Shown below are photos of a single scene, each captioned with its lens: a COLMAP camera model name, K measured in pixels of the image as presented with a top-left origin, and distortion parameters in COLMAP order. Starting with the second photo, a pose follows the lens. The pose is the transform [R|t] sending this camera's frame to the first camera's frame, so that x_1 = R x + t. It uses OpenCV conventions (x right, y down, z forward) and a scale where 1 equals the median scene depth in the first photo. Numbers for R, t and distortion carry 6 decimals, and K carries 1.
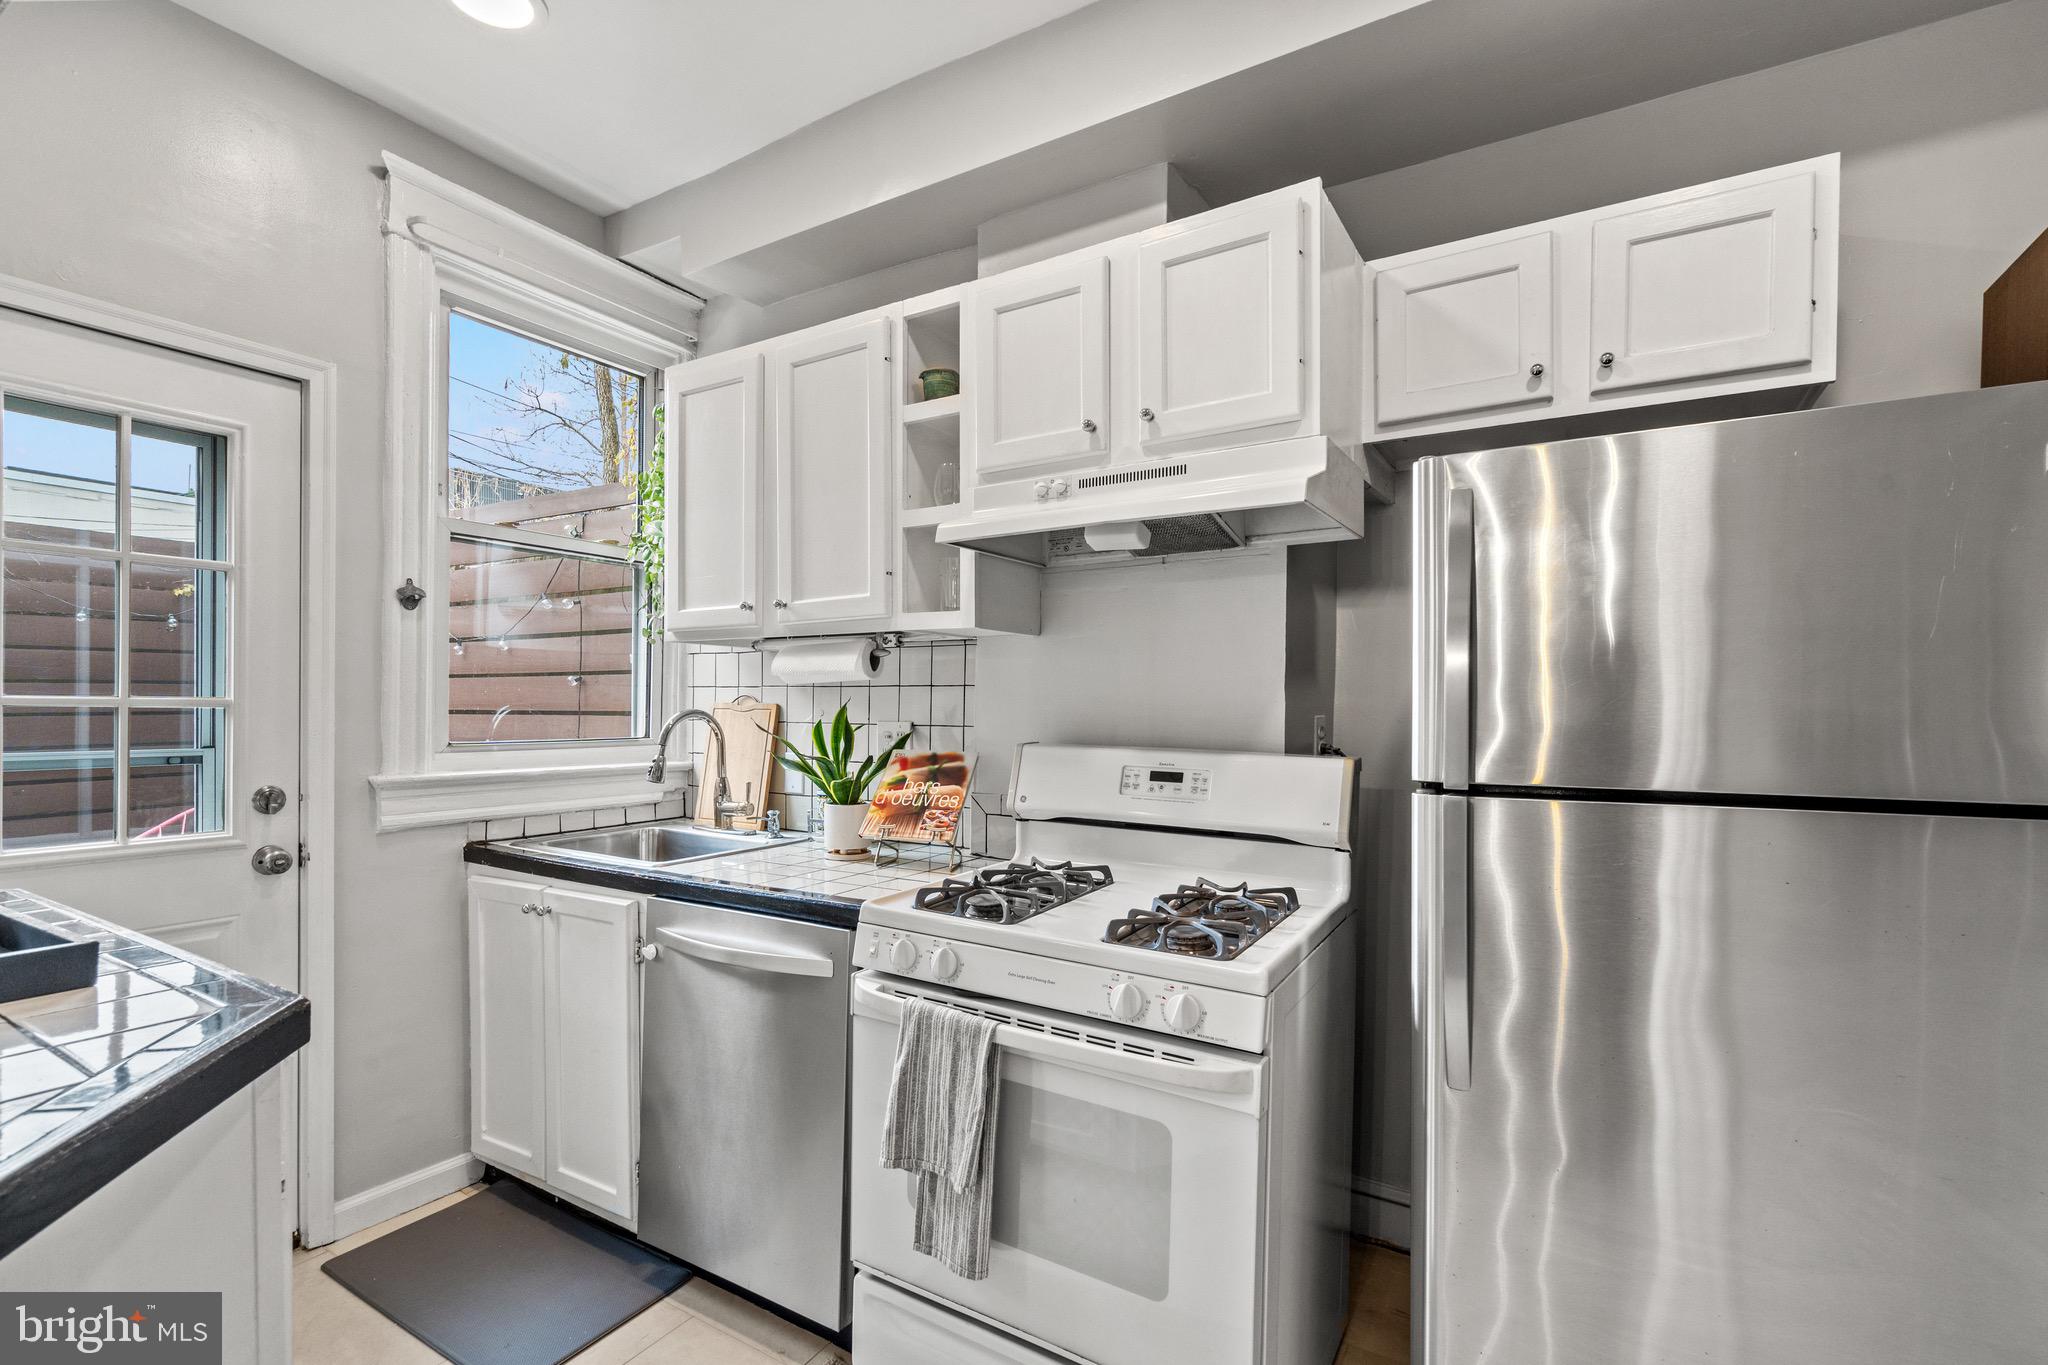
lens RADIAL K [[931.1, 0, 1017.6], [0, 931.1, 714.4], [0, 0, 1]] dist [-0.000158, 0.000537]
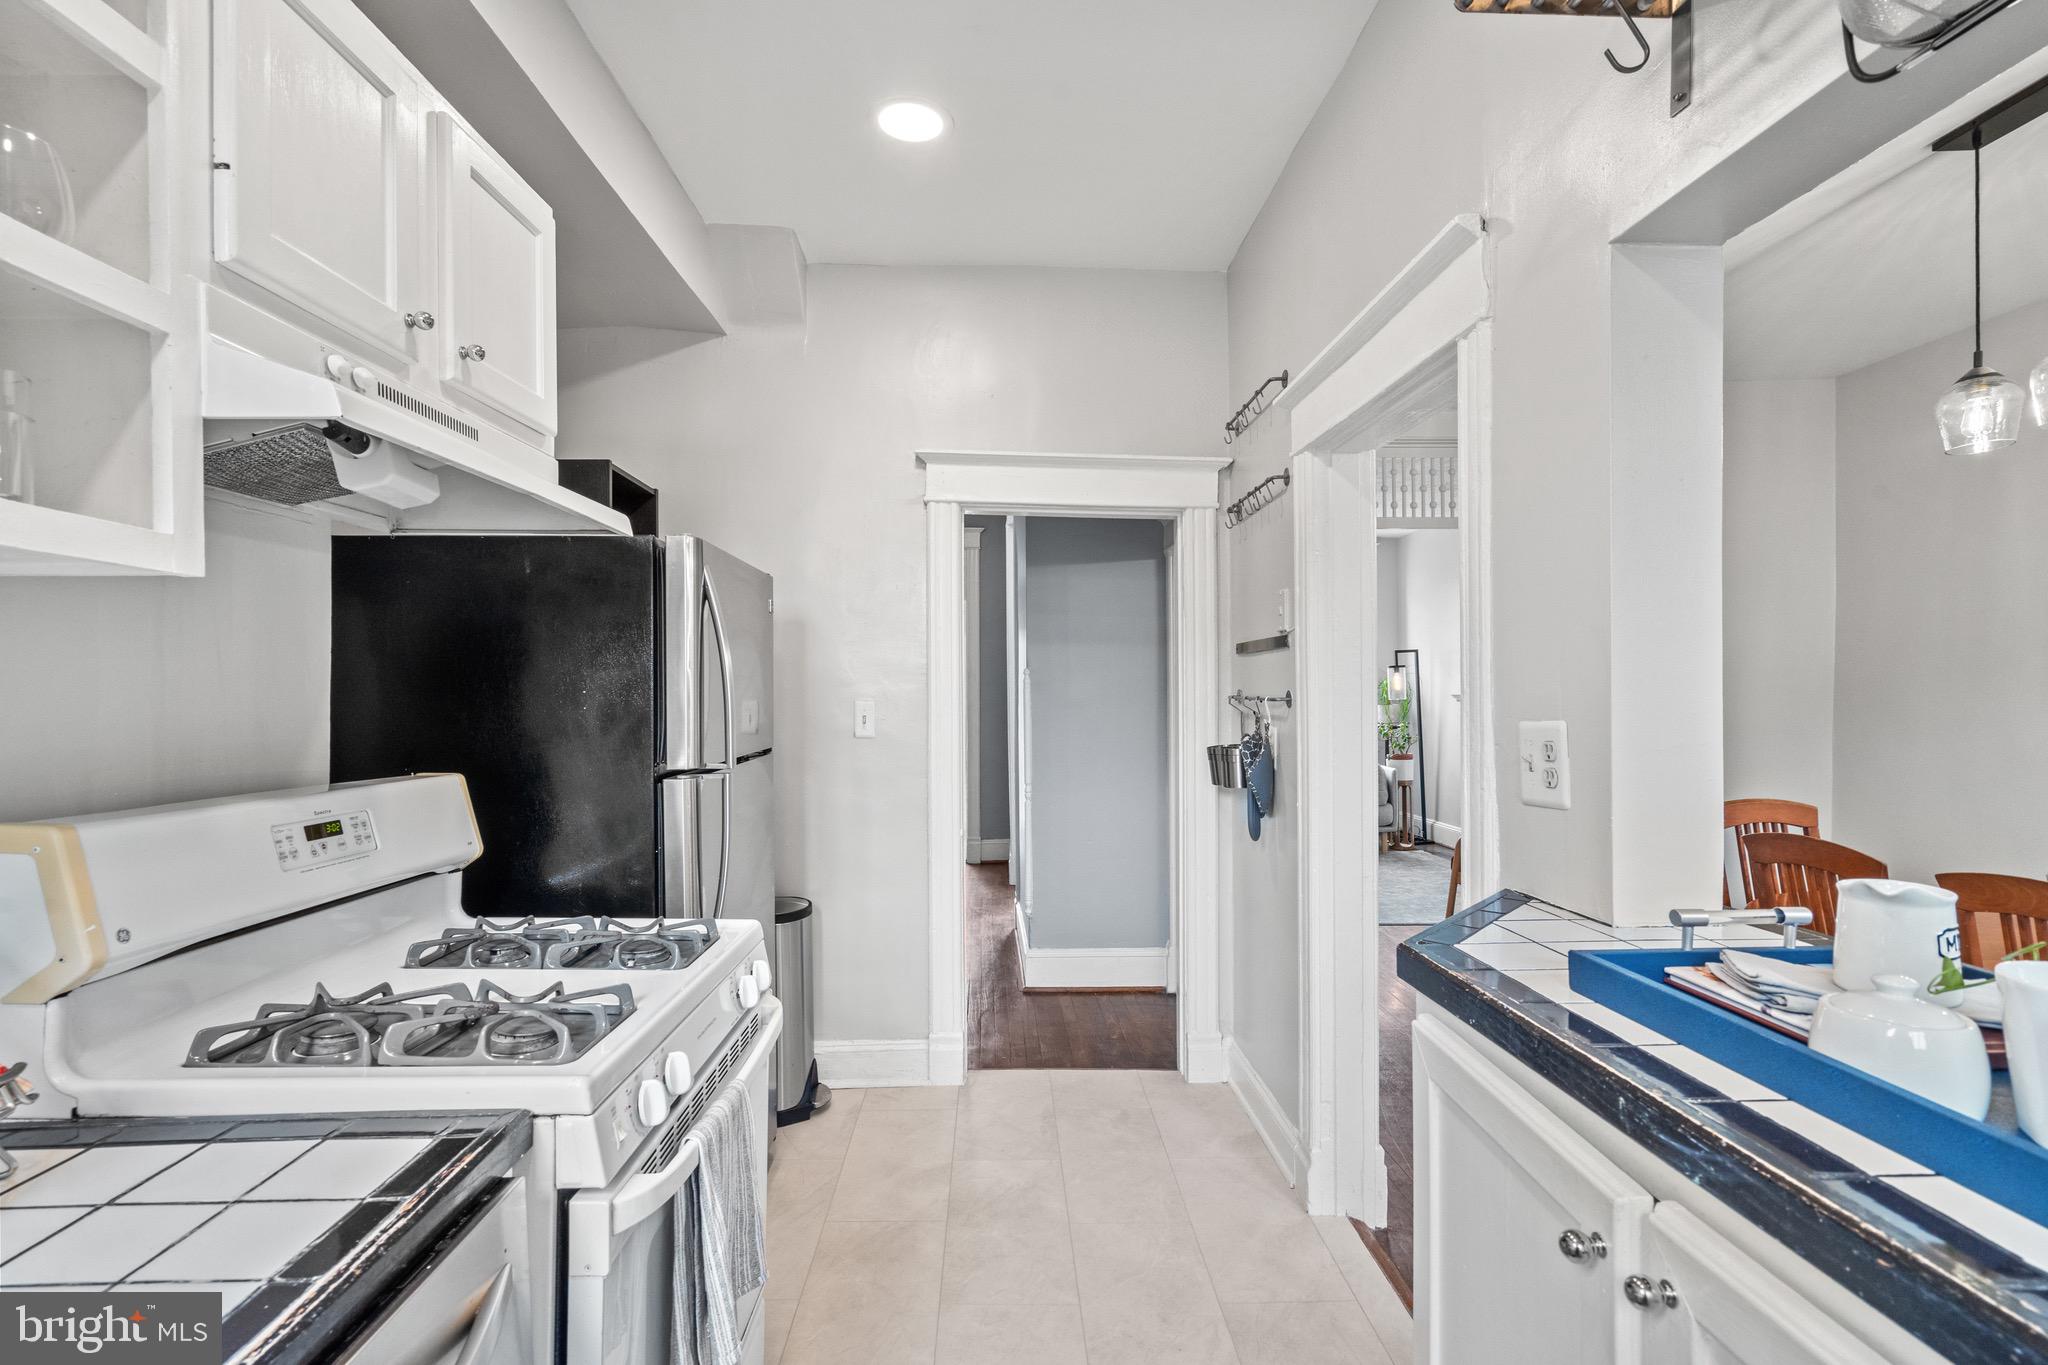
lens RADIAL K [[925.8, 0, 1022.2], [0, 925.8, 692.0], [0, 0, 1]] dist [-0.002060, -0.000027]
pose [[-0.551091, -0.007187, 0.834414, -0.643666], [0.006540, 0.999895, 0.012932, -0.037498], [-0.834419, 0.012584, -0.550986, 0.880819]]
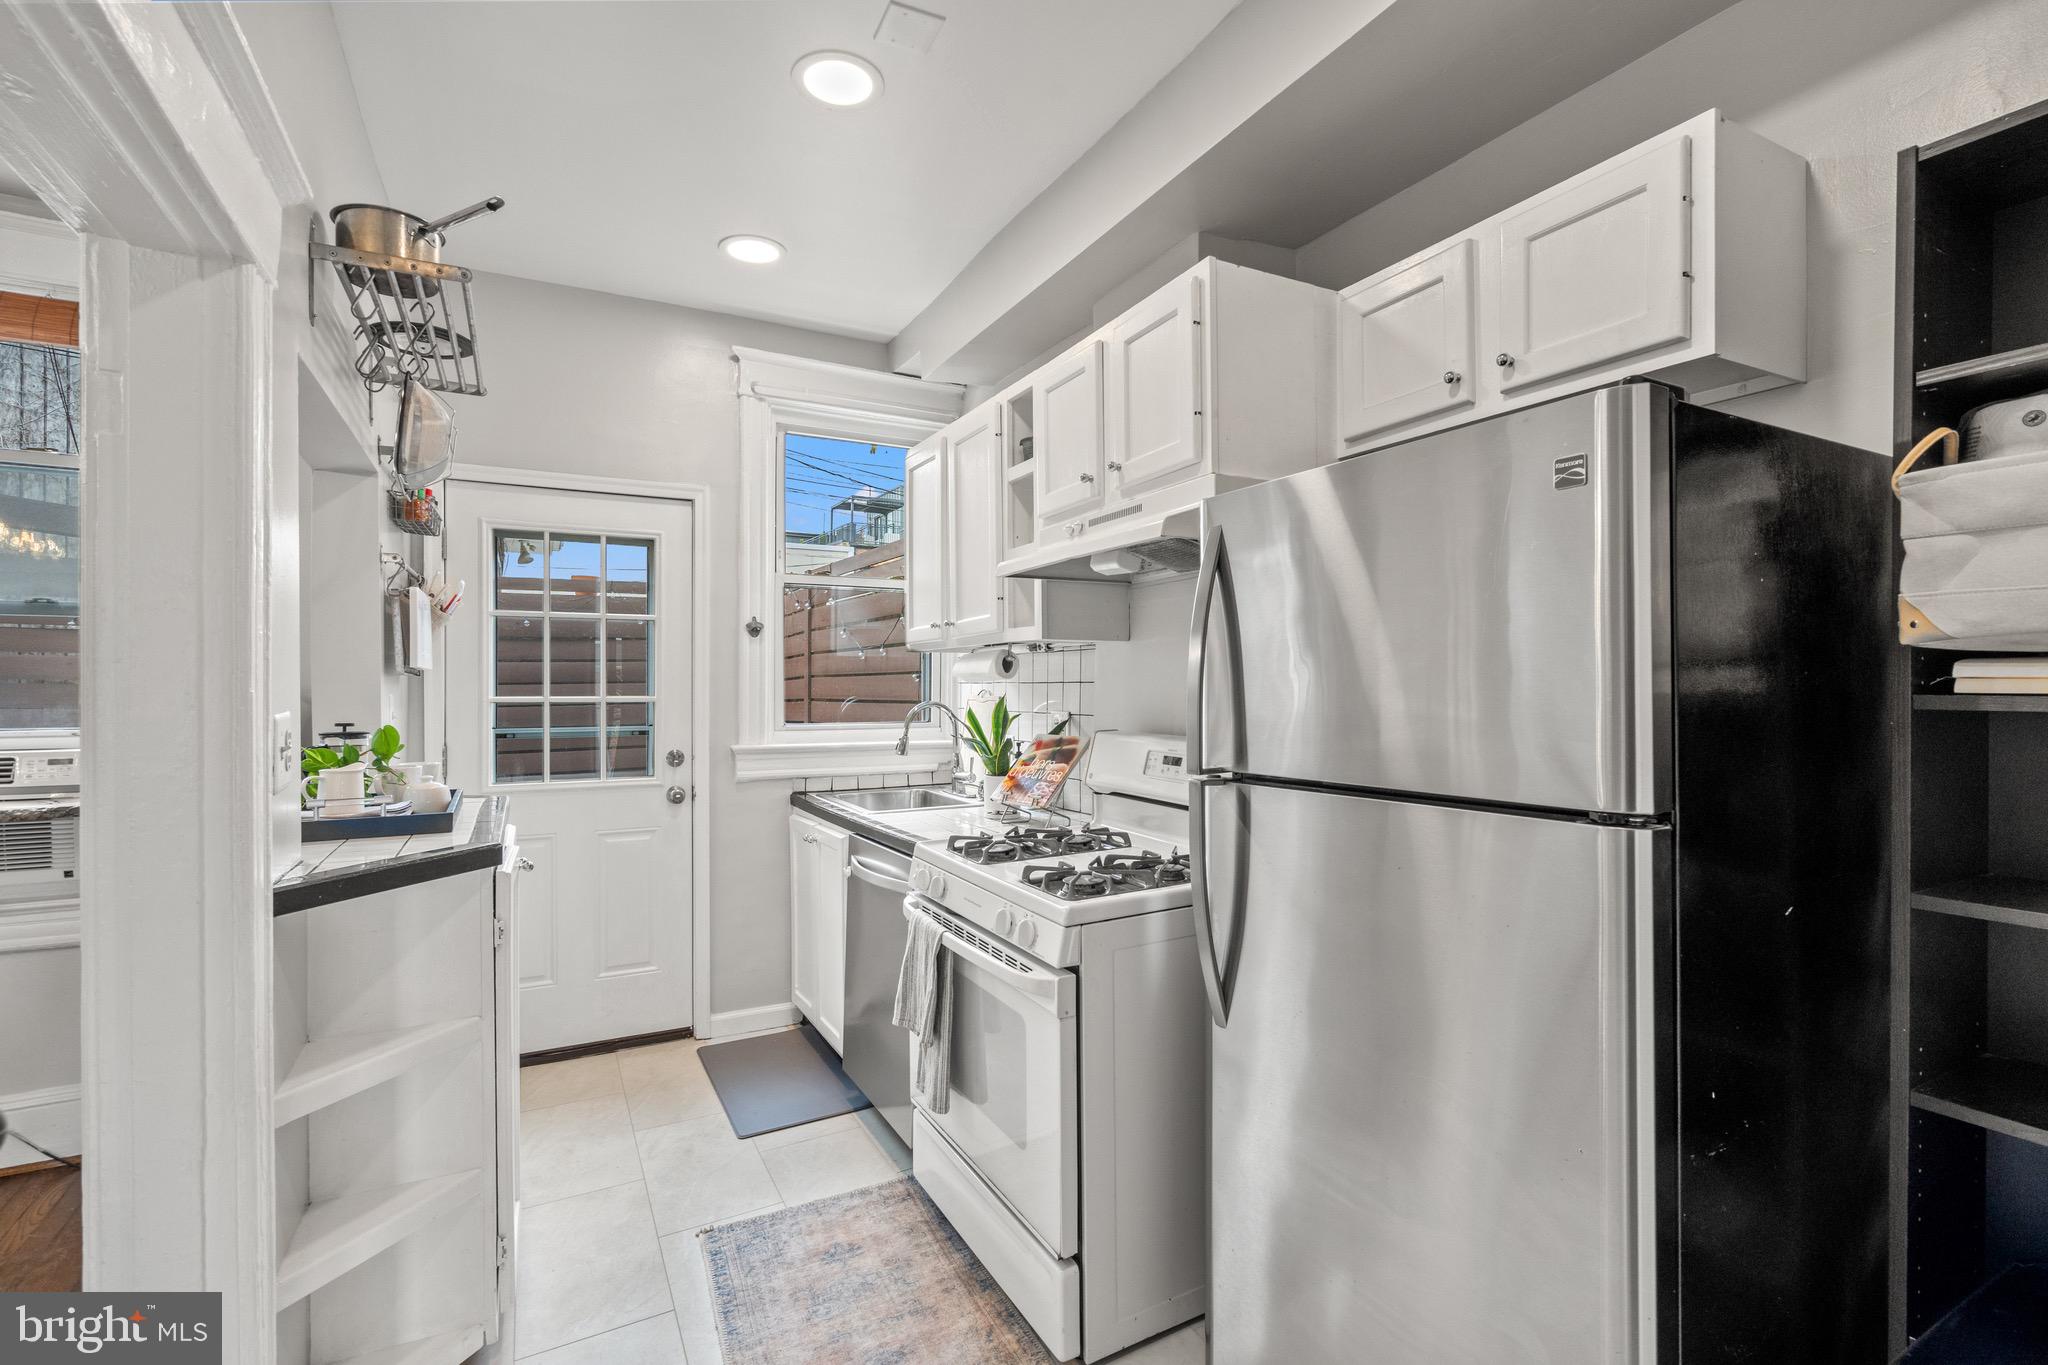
lens RADIAL K [[925.8, 0, 1022.2], [0, 925.8, 692.0], [0, 0, 1]] dist [-0.002060, -0.000027]
pose [[0.865435, -0.005665, -0.500989, 0.544632], [0.003333, 0.999979, -0.005548, -0.013734], [0.501010, 0.003132, 0.865436, -0.104339]]
